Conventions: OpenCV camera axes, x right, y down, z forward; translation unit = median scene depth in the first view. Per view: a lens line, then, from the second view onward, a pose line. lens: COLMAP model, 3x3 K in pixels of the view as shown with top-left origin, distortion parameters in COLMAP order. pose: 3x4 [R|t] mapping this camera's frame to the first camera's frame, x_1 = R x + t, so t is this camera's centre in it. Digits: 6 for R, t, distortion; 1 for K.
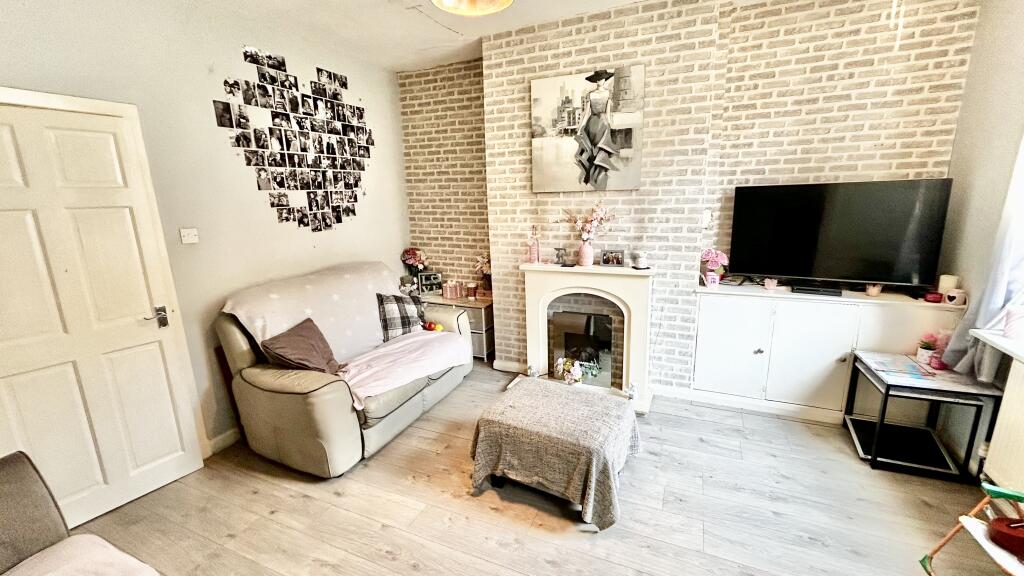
lens RADIAL K [[415.9, 0, 511.7], [0, 415.9, 289.1], [0, 0, 1]] dist [-0.001674, -0.000349]
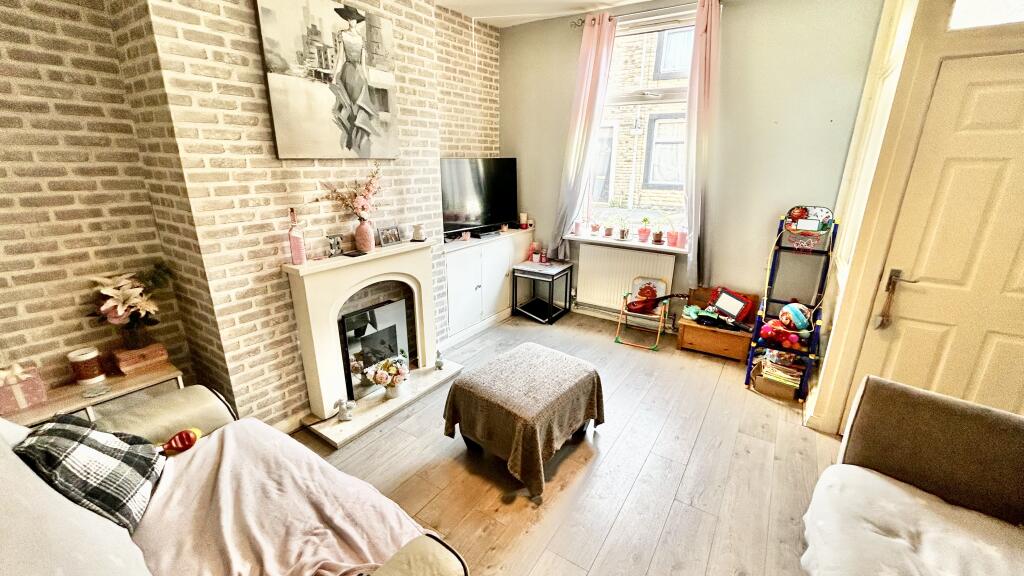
lens RADIAL K [[415.9, 0, 511.1], [0, 415.9, 286.2], [0, 0, 1]] dist [-0.001674, -0.000349]
pose [[0.168176, -0.262860, 0.950064, -0.604099], [0.210121, 0.951200, 0.225980, -0.120255], [-0.963102, 0.161624, 0.215201, 0.578685]]
